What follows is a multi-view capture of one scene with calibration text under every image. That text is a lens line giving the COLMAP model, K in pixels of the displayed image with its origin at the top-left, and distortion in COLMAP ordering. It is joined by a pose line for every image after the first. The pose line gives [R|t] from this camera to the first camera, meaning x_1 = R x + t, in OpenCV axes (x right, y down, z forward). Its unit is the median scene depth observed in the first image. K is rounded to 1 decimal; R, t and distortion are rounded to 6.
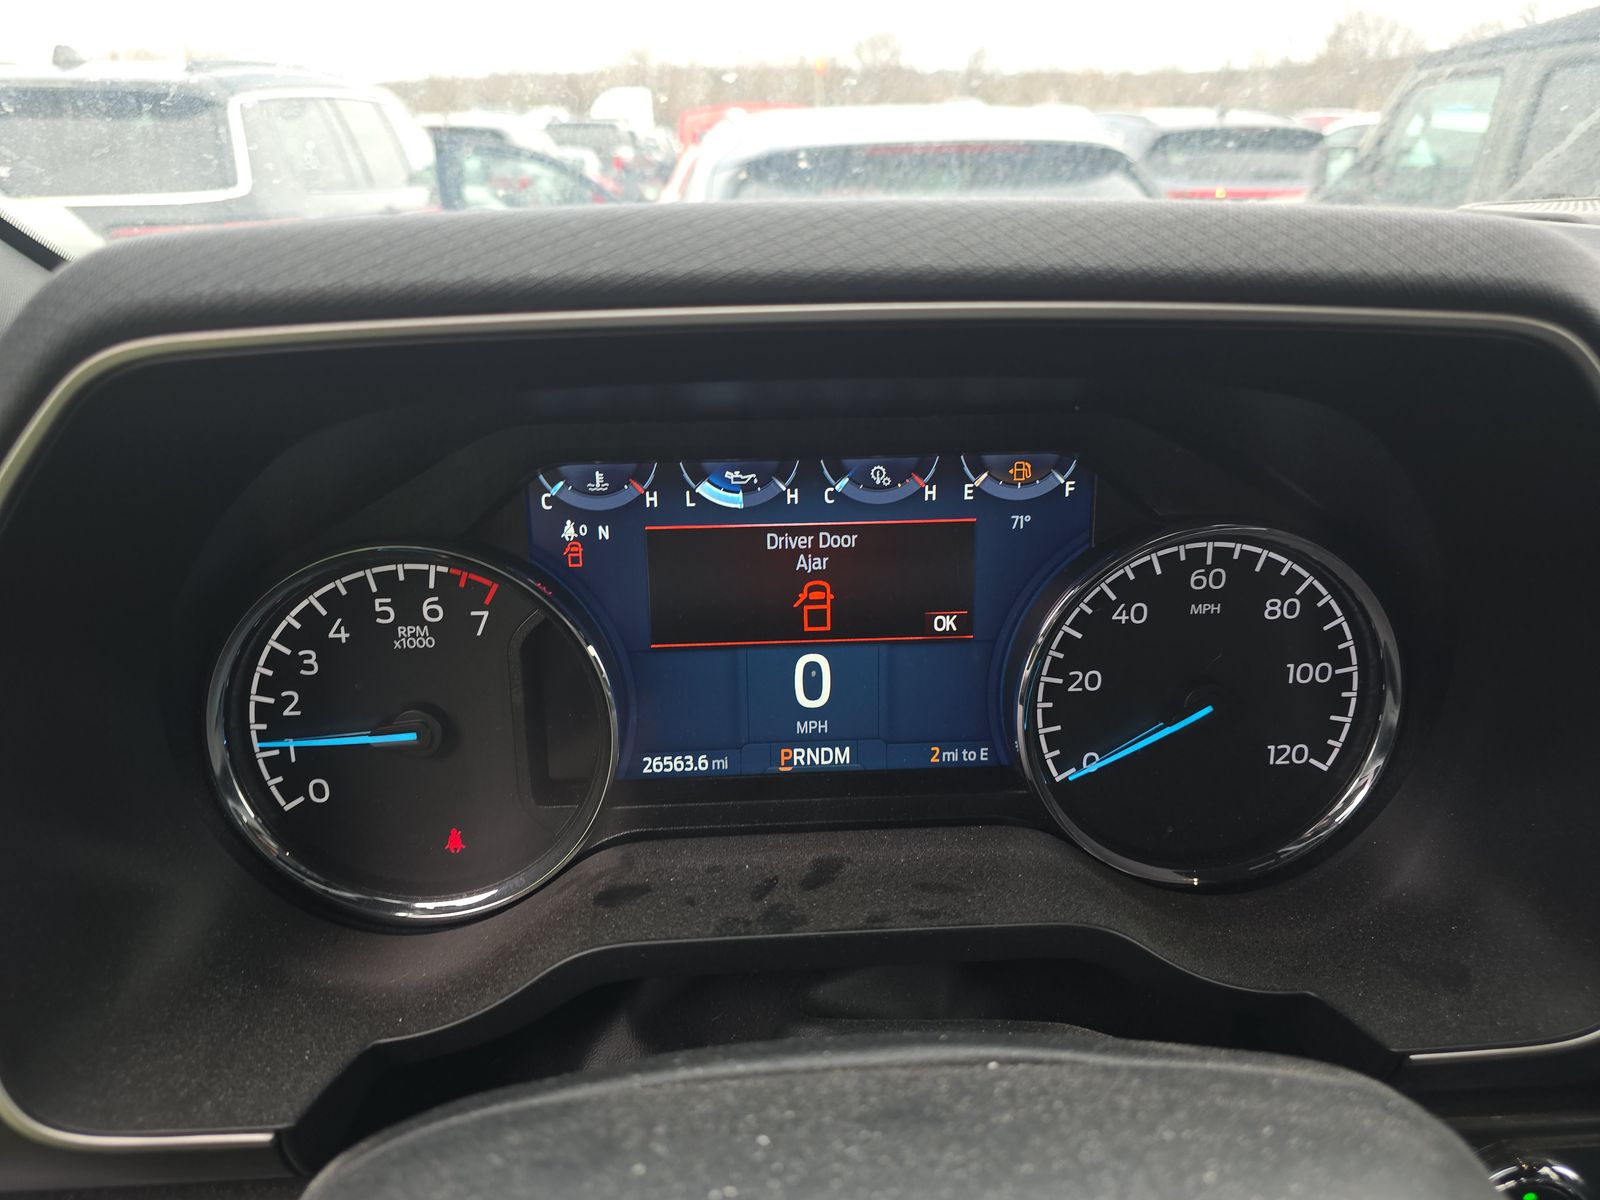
lens RADIAL K [[1049.2, 0, 798.5], [0, 1049.2, 598.2], [0, 0, 1]] dist [0.000824, 0.000600]
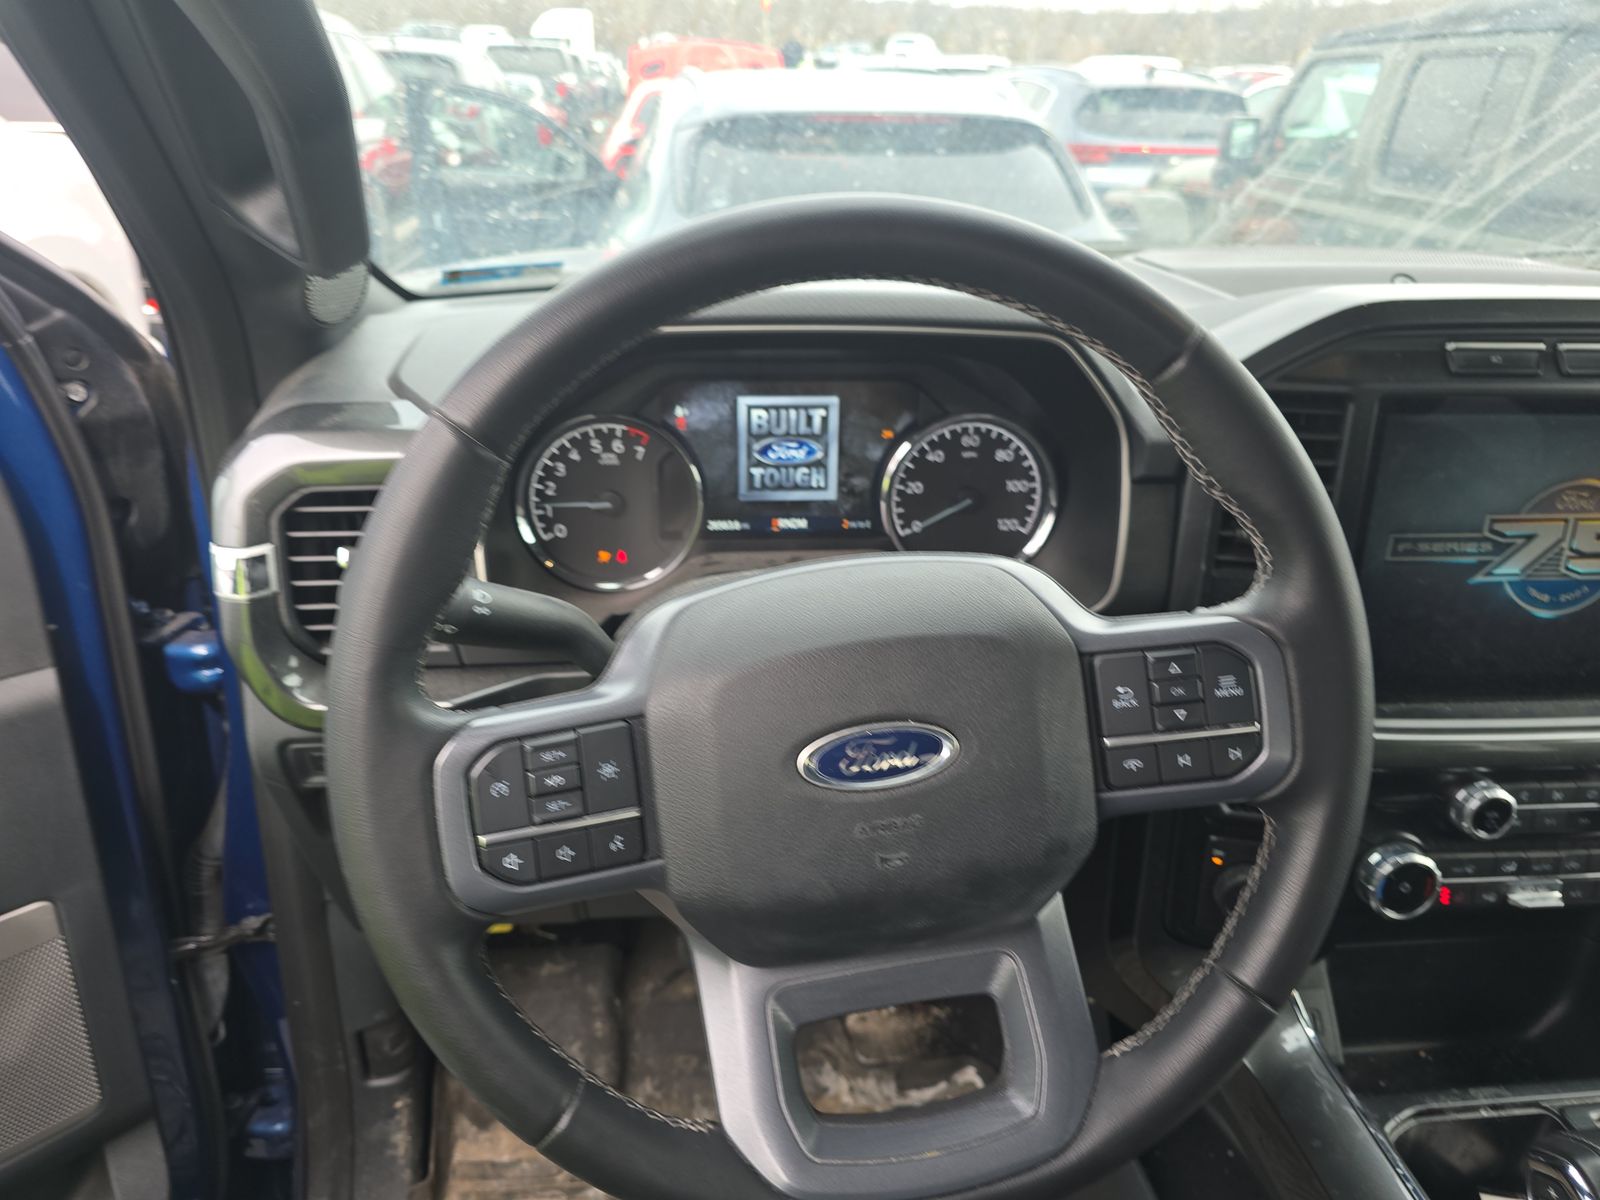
lens RADIAL K [[1049.2, 0, 801.2], [0, 1049.2, 604.0], [0, 0, 1]] dist [0.000824, 0.000600]
pose [[0.998059, 0.010264, 0.061419, -0.087705], [-0.014102, 0.997953, 0.062380, 0.179758], [-0.060653, -0.063125, 0.996161, -1.114565]]
